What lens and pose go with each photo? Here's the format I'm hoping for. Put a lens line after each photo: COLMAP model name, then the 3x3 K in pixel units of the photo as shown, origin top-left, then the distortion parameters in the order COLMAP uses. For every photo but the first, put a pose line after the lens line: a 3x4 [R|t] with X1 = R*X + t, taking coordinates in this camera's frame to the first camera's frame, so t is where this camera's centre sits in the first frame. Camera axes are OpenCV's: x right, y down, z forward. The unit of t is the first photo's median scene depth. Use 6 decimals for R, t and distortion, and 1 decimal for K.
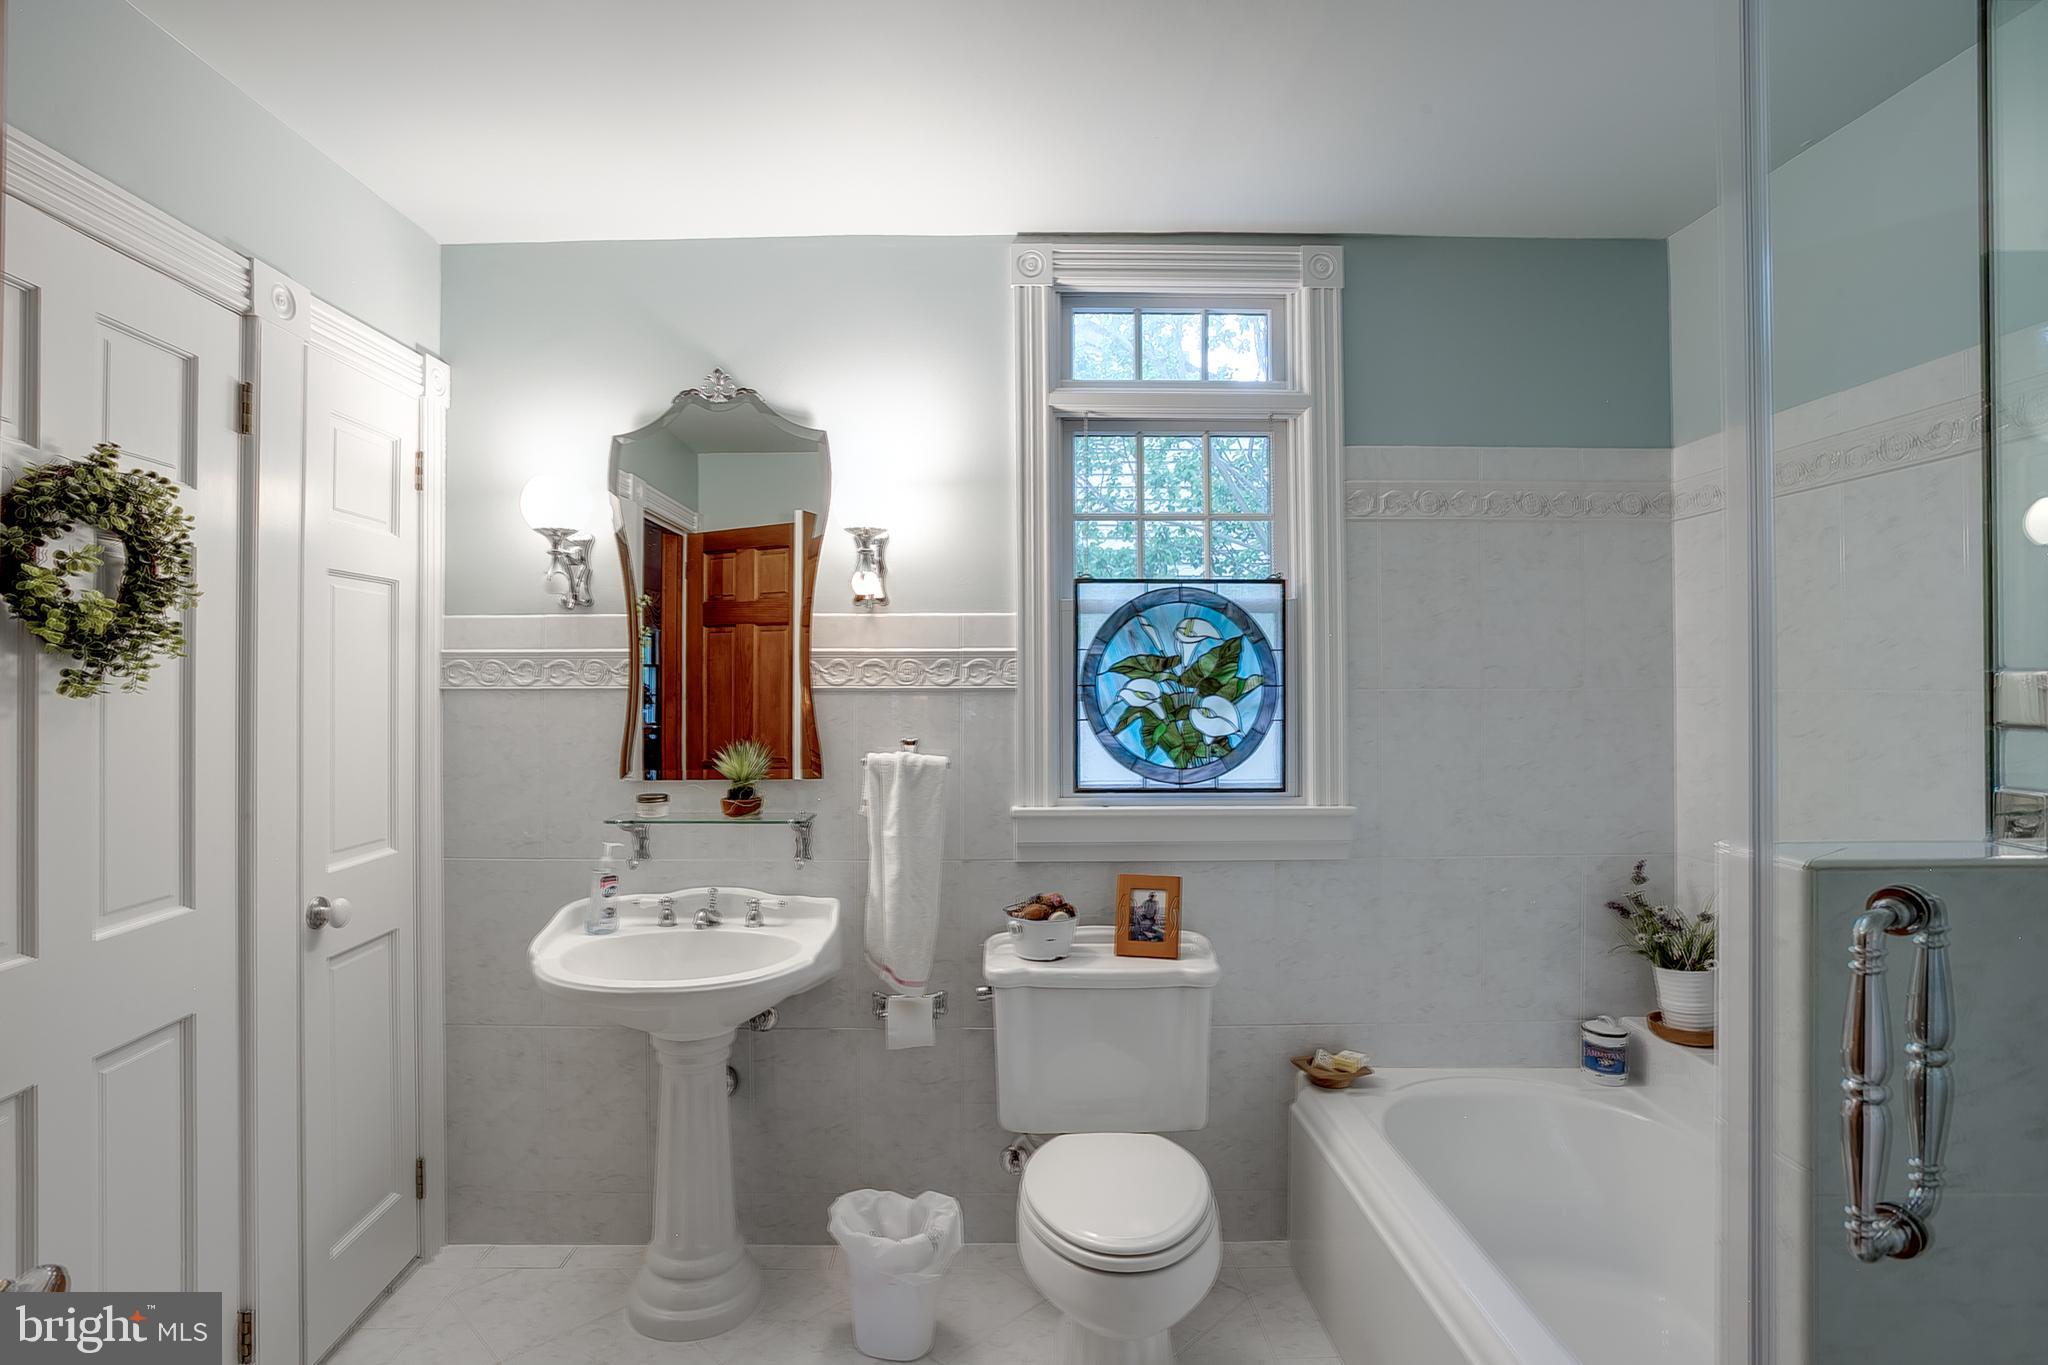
lens RADIAL K [[996.0, 0, 1020.0], [0, 996.0, 666.4], [0, 0, 1]] dist [-0.074524, 0.032560]
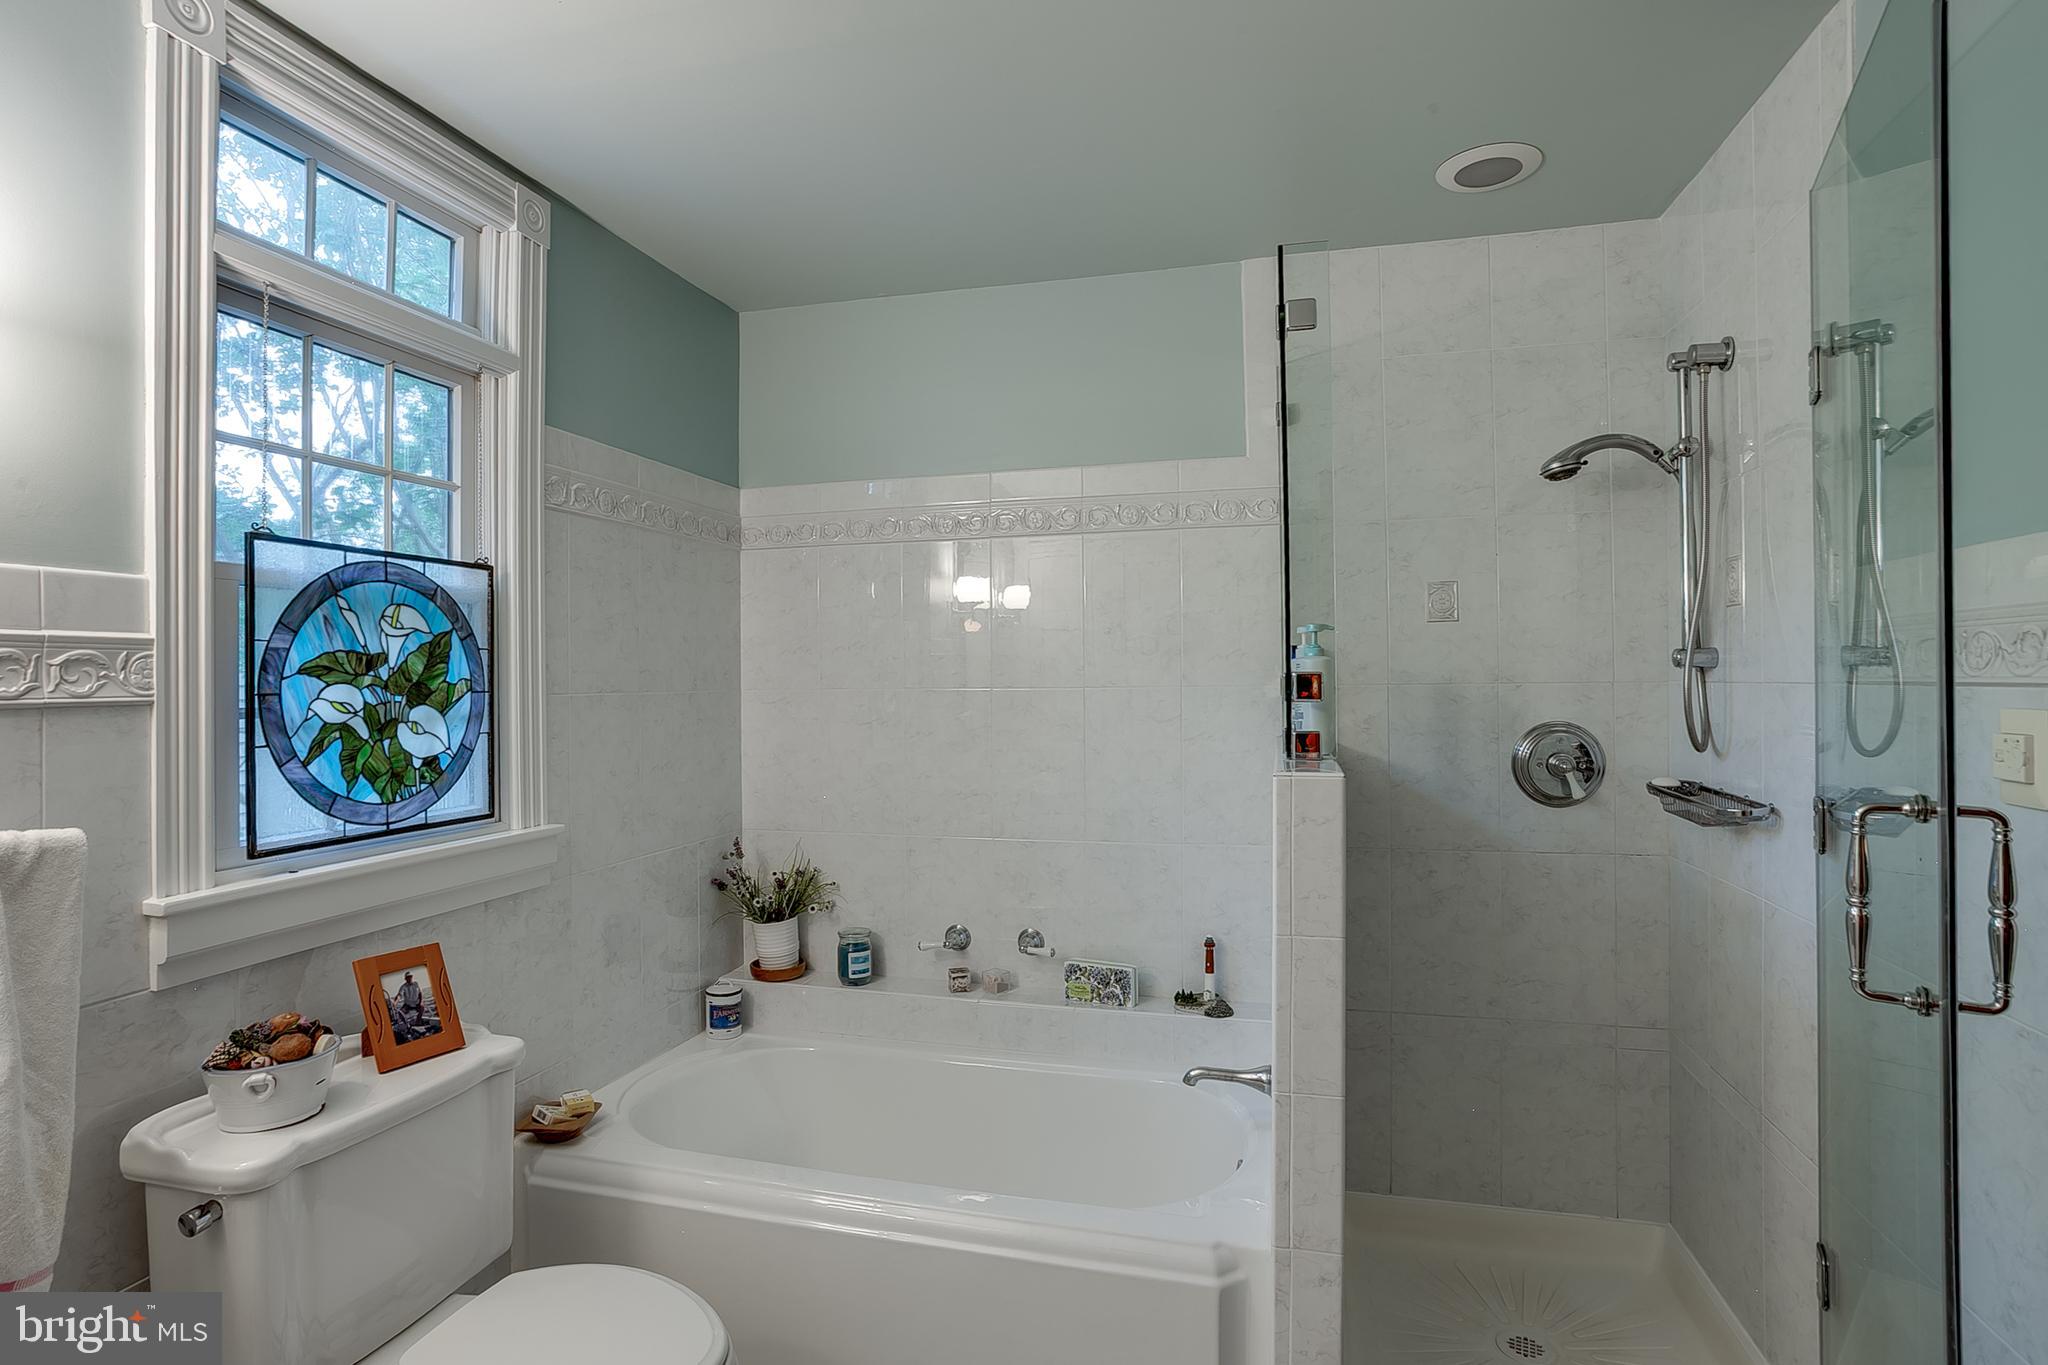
lens RADIAL K [[996.0, 0, 1020.0], [0, 996.0, 666.4], [0, 0, 1]] dist [-0.074524, 0.032560]
pose [[0.285646, 0.011446, 0.958267, -0.402909], [-0.003184, 0.999934, -0.010995, 0.005783], [-0.958330, 0.000090, 0.285664, 0.333741]]
